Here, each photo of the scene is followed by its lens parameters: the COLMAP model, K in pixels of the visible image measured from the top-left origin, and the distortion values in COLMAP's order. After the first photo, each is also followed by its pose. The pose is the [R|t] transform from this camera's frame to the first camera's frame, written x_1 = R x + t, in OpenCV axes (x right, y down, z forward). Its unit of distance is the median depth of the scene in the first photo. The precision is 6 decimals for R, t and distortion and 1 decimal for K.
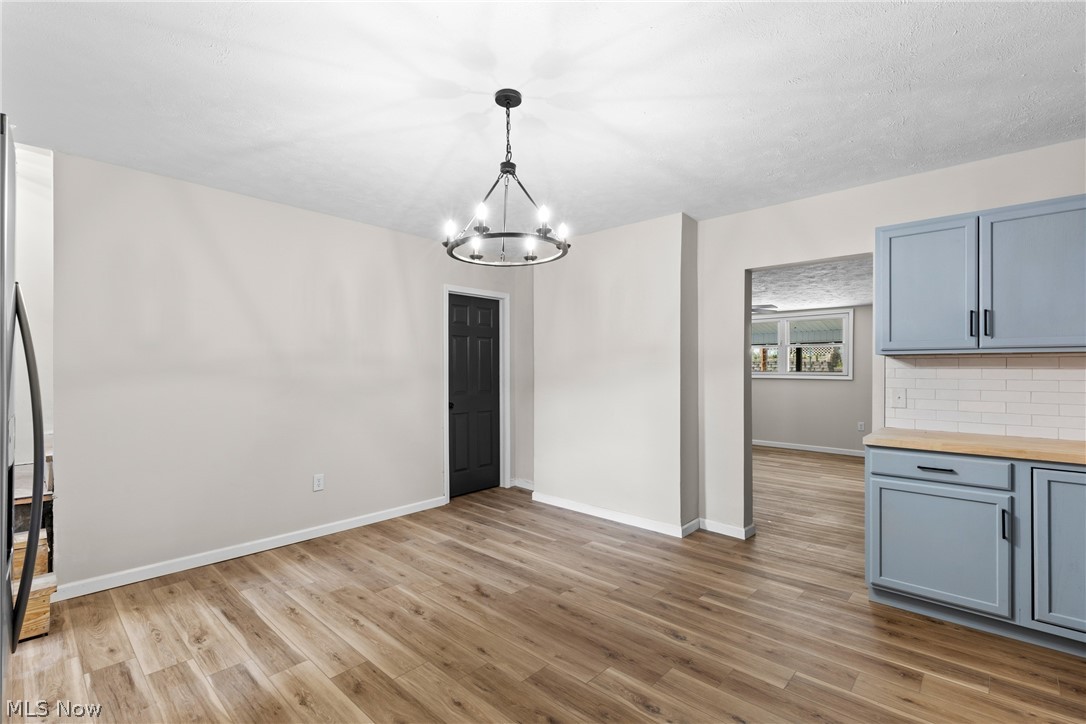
lens RADIAL K [[500.3, 0, 539.4], [0, 500.3, 367.6], [0, 0, 1]] dist [0.009280, -0.000547]
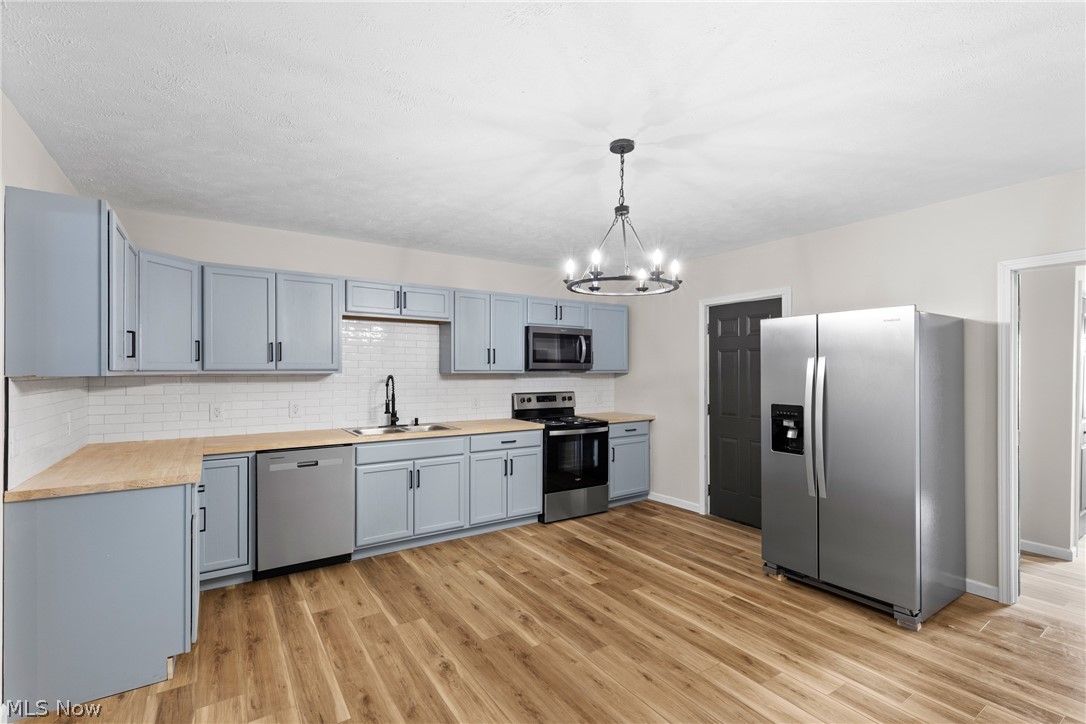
lens RADIAL K [[499.9, 0, 552.3], [0, 499.9, 369.3], [0, 0, 1]] dist [0.008548, -0.000540]
pose [[-0.977412, -0.002858, 0.211324, -0.148210], [-0.002917, 0.999996, 0.000034, -0.051067], [-0.211323, -0.000583, -0.977416, 2.137456]]
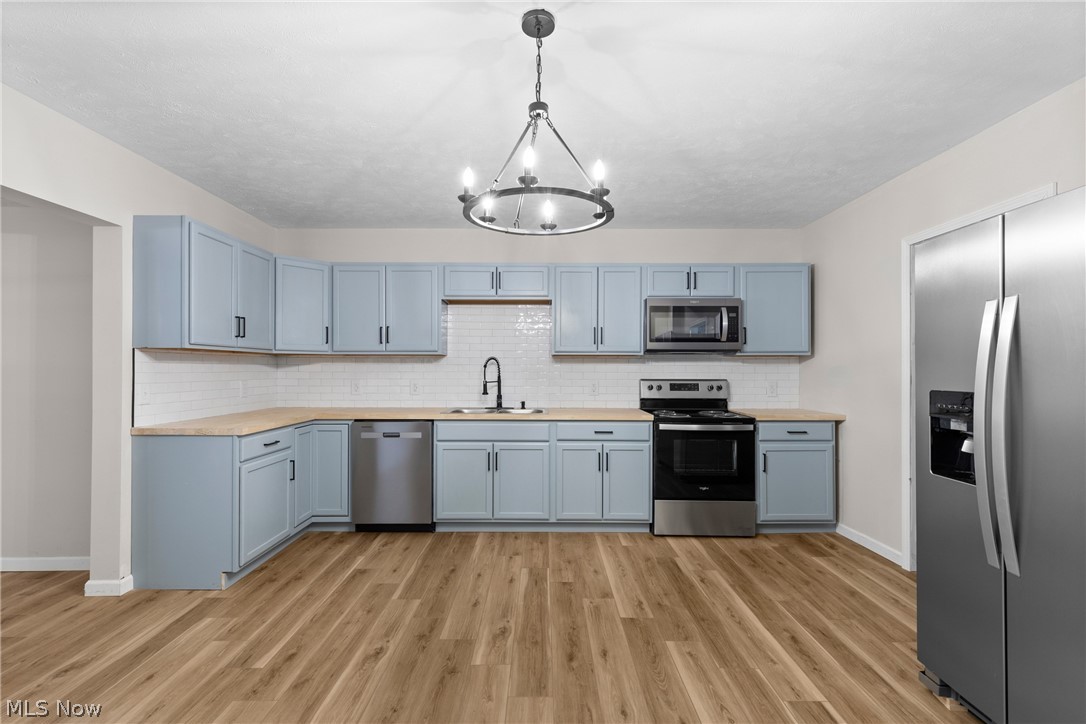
lens RADIAL K [[500.3, 0, 539.4], [0, 500.3, 367.6], [0, 0, 1]] dist [0.009280, -0.000547]
pose [[-0.682657, -0.000268, 0.730738, -0.665861], [-0.002336, 0.999996, -0.001816, 0.017853], [-0.730735, -0.002947, -0.682655, 1.577365]]
